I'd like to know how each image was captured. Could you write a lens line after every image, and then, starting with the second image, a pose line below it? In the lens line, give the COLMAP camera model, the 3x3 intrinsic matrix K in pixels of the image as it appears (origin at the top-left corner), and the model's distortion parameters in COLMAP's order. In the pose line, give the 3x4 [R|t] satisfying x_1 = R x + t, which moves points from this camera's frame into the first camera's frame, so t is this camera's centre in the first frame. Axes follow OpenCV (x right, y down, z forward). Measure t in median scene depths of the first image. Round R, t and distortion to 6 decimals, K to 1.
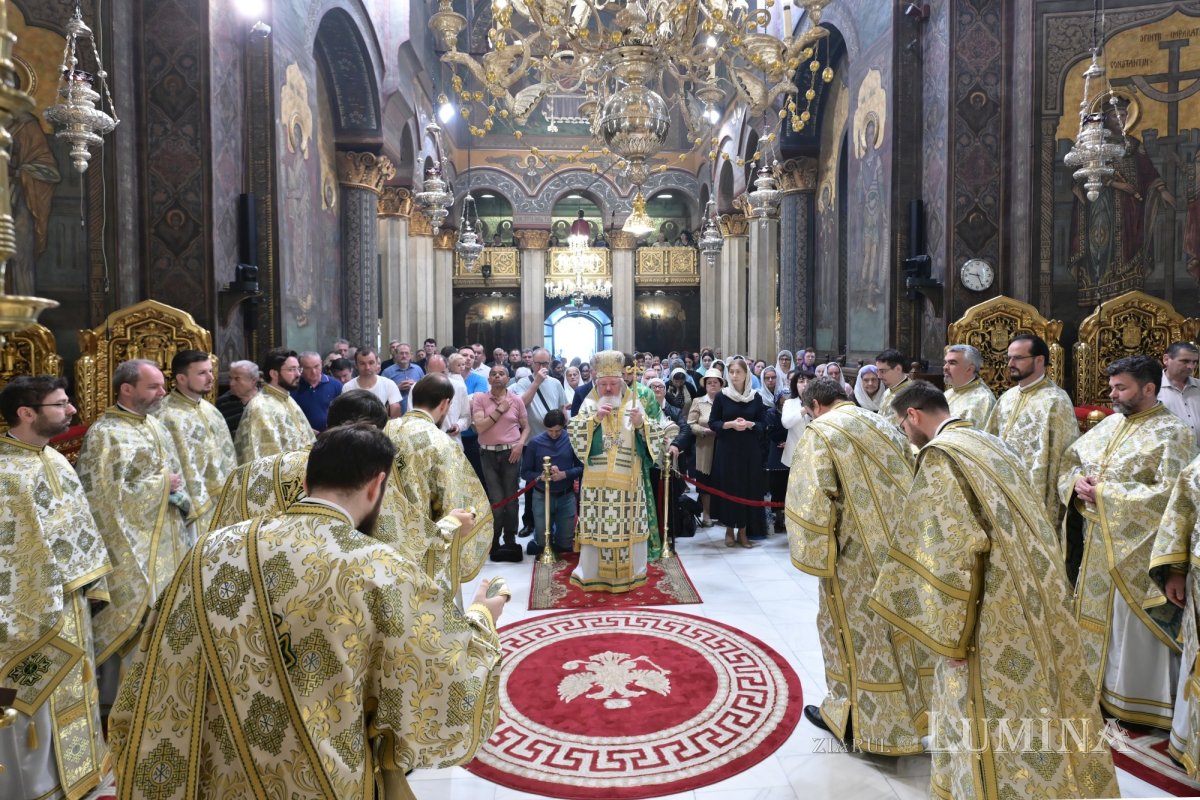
lens RADIAL K [[740.9, 0, 615.6], [0, 740.9, 363.4], [0, 0, 1]] dist [0.004576, 0.001371]
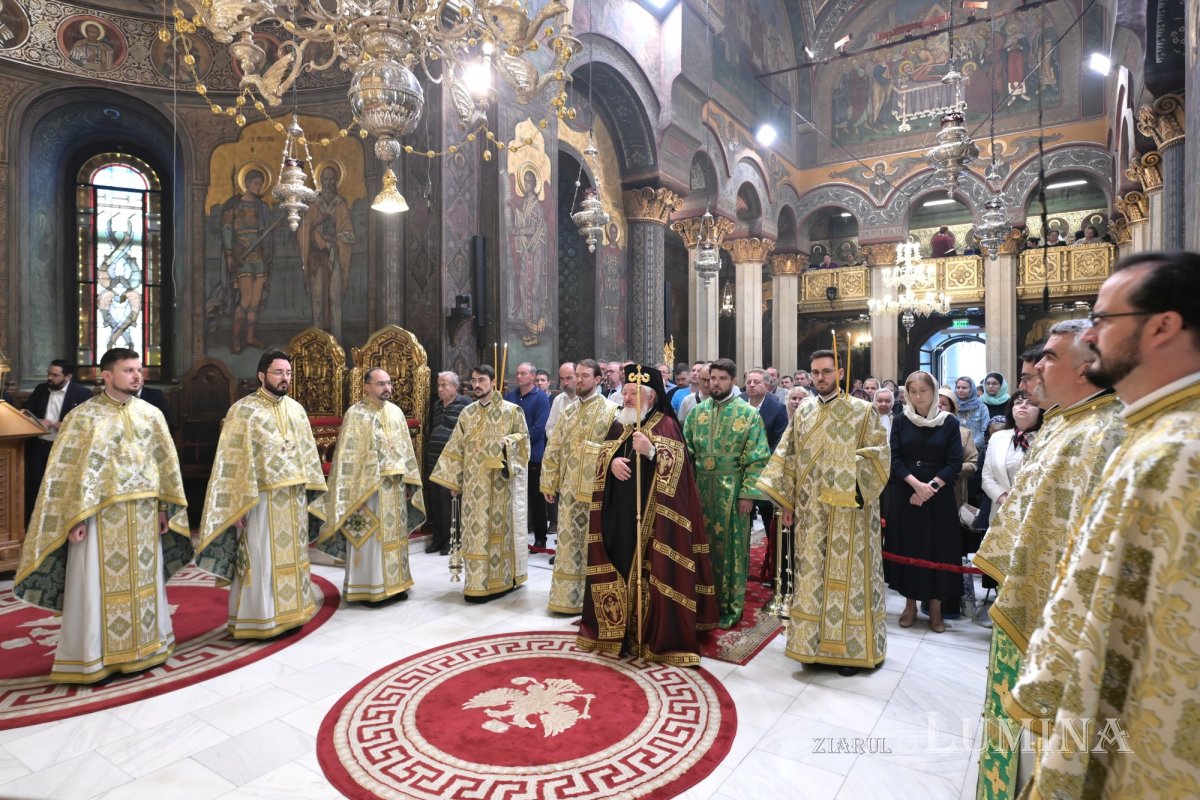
lens RADIAL K [[716.4, 0, 553.5], [0, 716.4, 377.1], [0, 0, 1]] dist [0.000854, -0.000601]
pose [[0.760030, 0.005535, -0.649865, 0.380488], [-0.025388, 0.999453, -0.021179, 0.024845], [0.649392, 0.032595, 0.759755, 0.212771]]
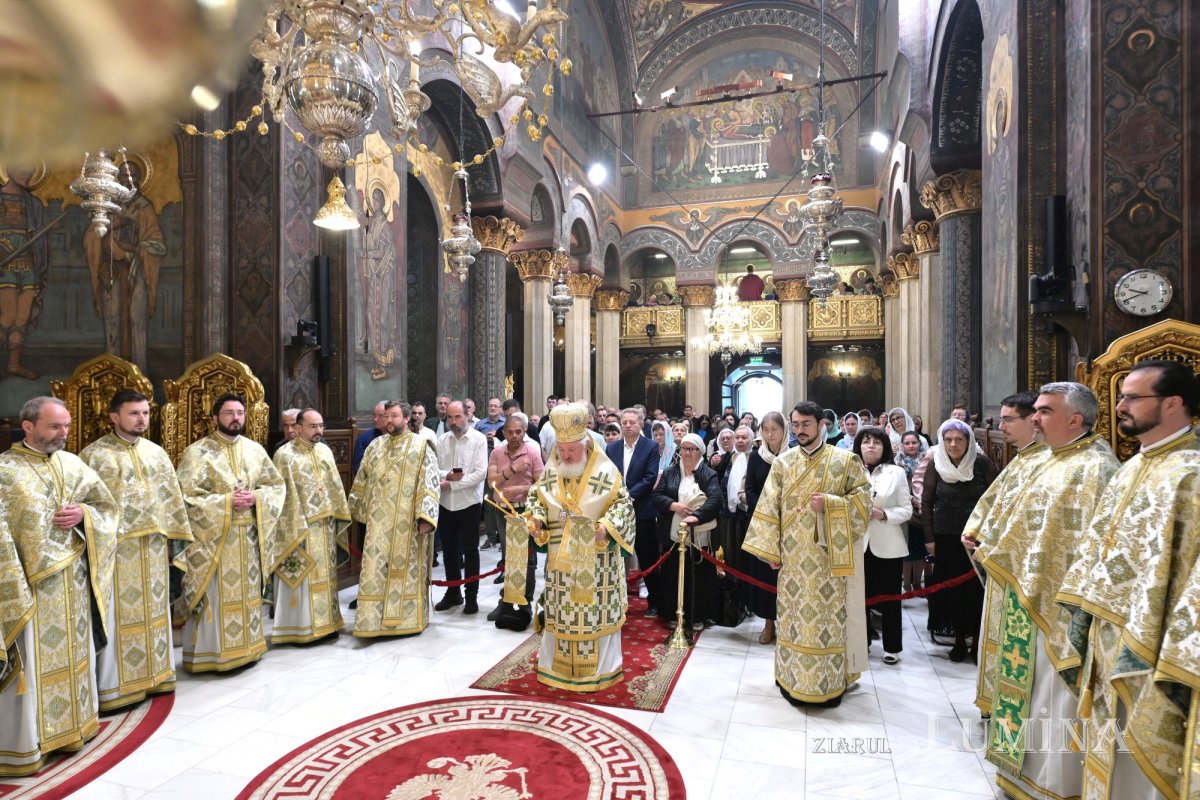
lens RADIAL K [[722.3, 0, 576.2], [0, 722.3, 403.2], [0, 0, 1]] dist [0.000420, 0.000028]
pose [[0.922824, 0.003864, -0.385202, 0.269464], [-0.017570, 0.999331, -0.032069, 0.014123], [0.384821, 0.036362, 0.922275, 0.191864]]
